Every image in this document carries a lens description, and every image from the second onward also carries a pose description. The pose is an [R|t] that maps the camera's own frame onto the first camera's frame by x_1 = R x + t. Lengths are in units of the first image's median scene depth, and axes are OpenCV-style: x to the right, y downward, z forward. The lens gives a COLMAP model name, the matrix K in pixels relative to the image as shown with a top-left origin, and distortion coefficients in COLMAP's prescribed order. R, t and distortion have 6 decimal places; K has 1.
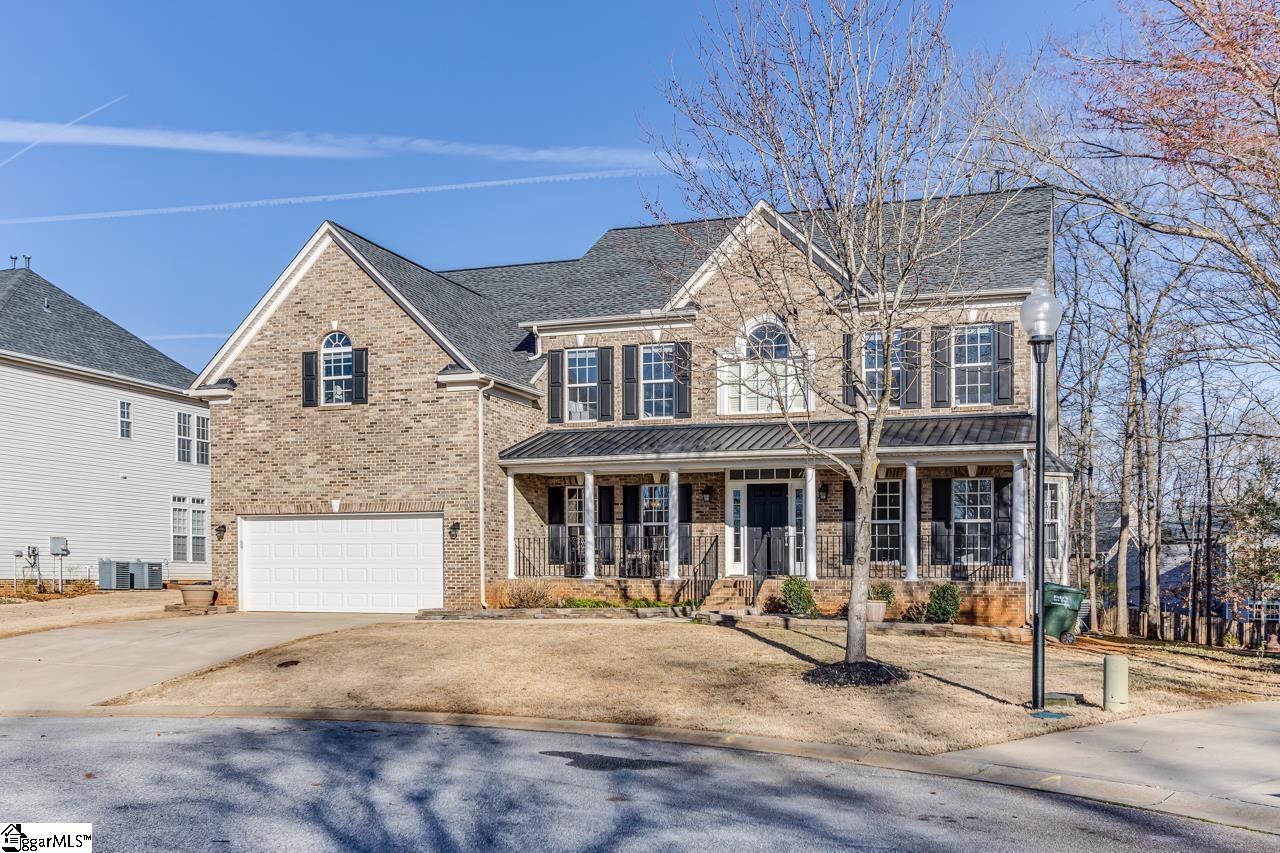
lens RADIAL K [[1075.6, 0, 640.4], [0, 1075.6, 395.1], [0, 0, 1]] dist [0.004755, 0.001073]
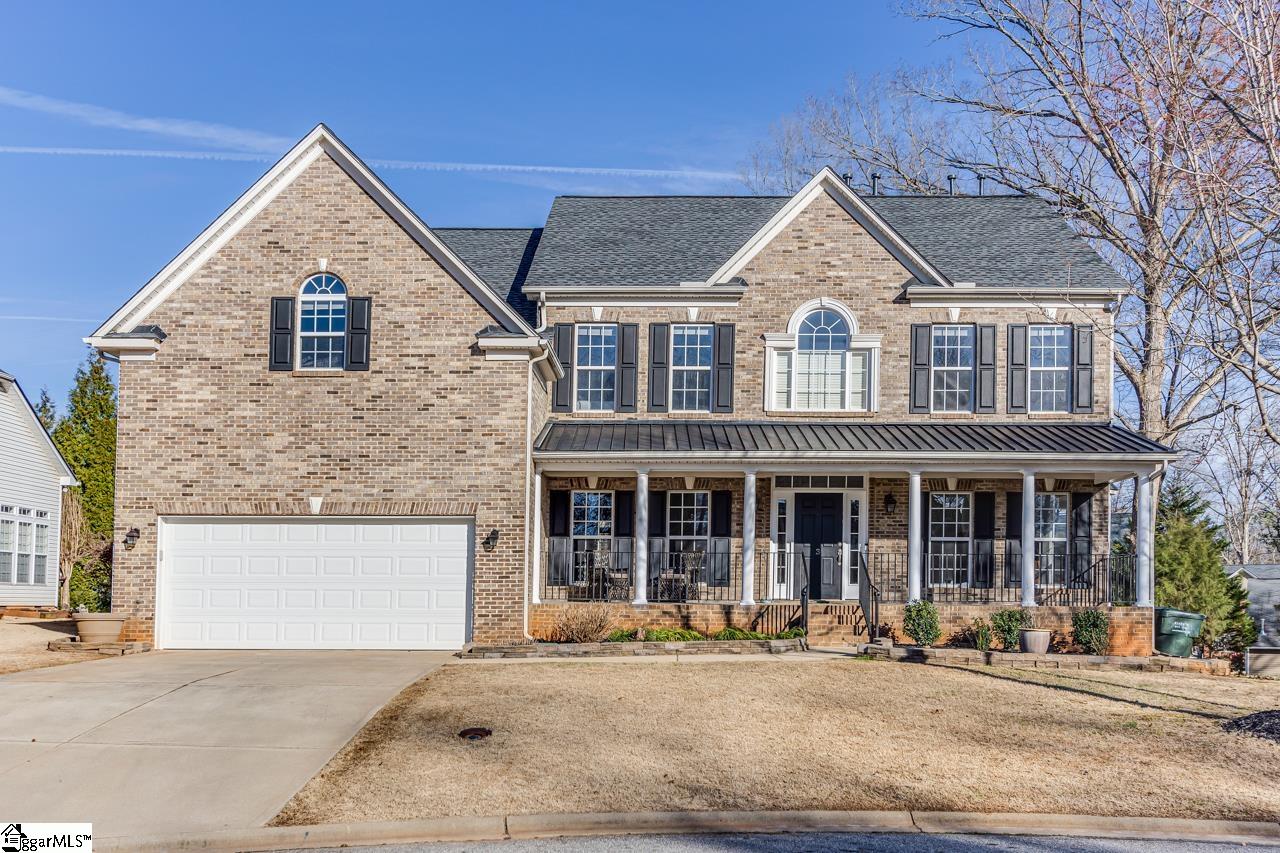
lens RADIAL K [[1075.6, 0, 640.4], [0, 1075.6, 395.1], [0, 0, 1]] dist [0.004755, 0.001073]
pose [[0.956958, 0.054749, 0.285015, -0.279277], [-0.048670, 0.998412, -0.028374, 0.036440], [-0.286116, 0.013281, 0.958103, 0.218320]]
